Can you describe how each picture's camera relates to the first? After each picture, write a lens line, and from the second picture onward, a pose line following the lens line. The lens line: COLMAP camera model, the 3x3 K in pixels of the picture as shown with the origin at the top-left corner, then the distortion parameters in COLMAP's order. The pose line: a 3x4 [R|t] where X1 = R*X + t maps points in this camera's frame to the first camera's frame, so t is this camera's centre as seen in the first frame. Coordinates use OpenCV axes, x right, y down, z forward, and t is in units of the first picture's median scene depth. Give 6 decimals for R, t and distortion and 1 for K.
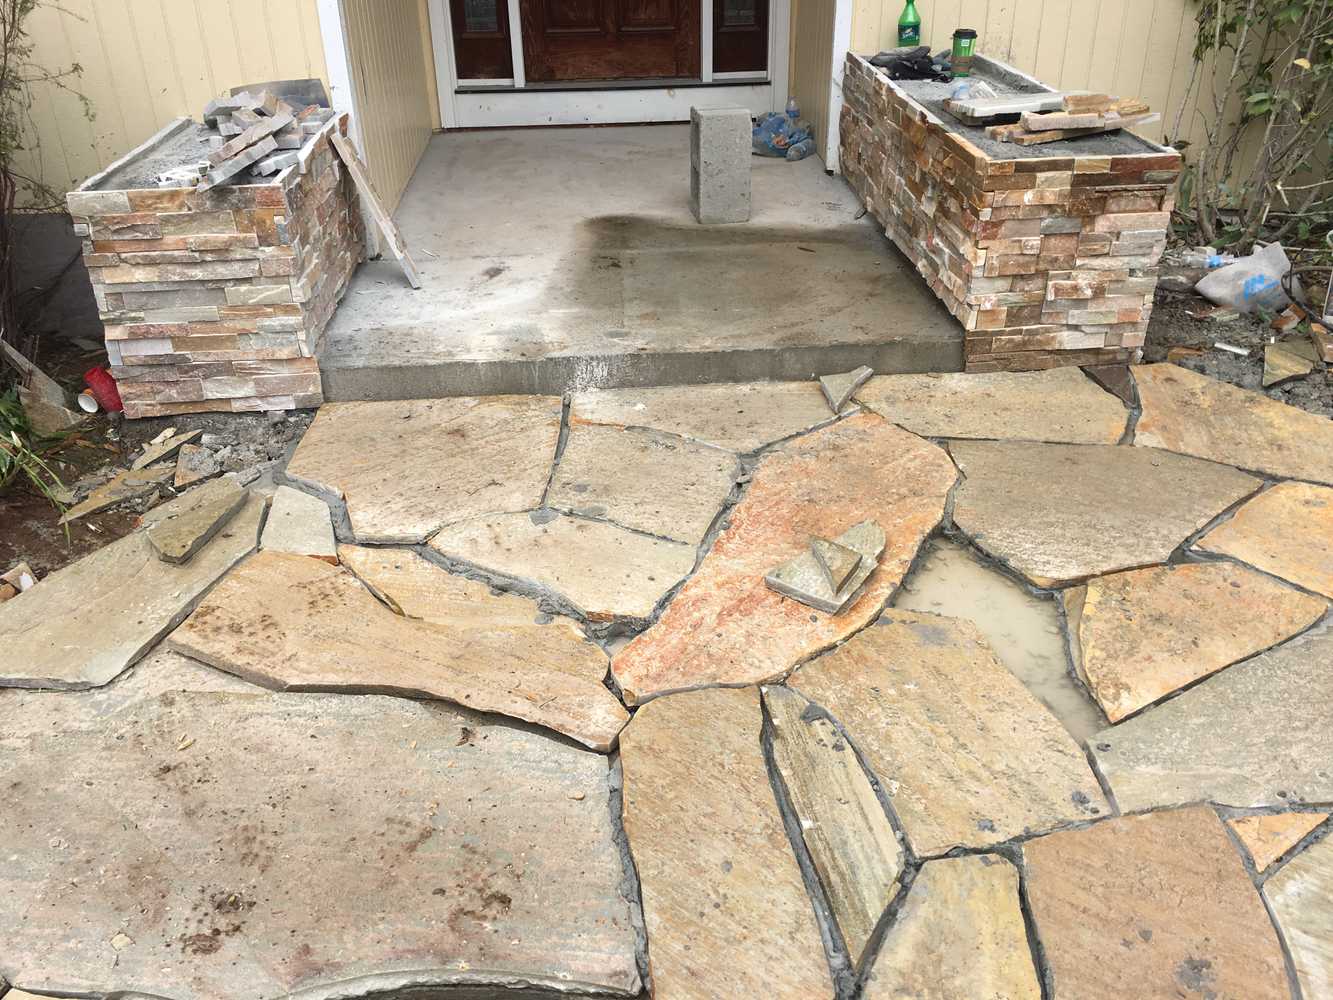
lens RADIAL K [[1129.8, 0, 662.9], [0, 1129.8, 496.4], [0, 0, 1]] dist [0.074515, -0.094577]
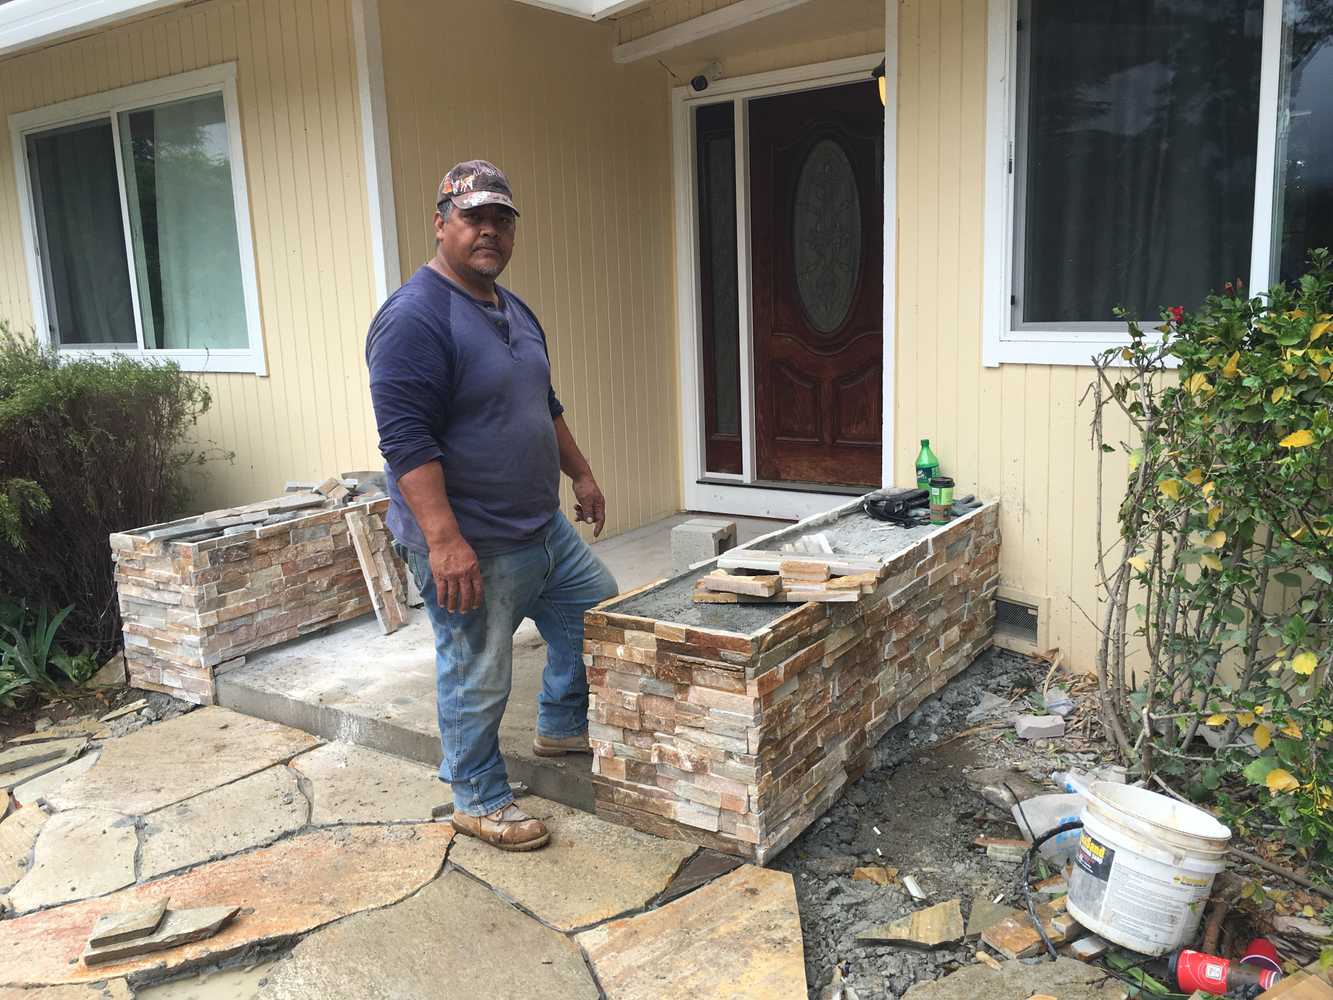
lens RADIAL K [[1129.8, 0, 661.7], [0, 1129.8, 494.4], [0, 0, 1]] dist [0.074515, -0.094577]
pose [[0.771145, 0.099973, -0.628761, 0.936156], [-0.279121, 0.940711, -0.192755, -0.206567], [0.572212, 0.324143, 0.753329, 0.225751]]
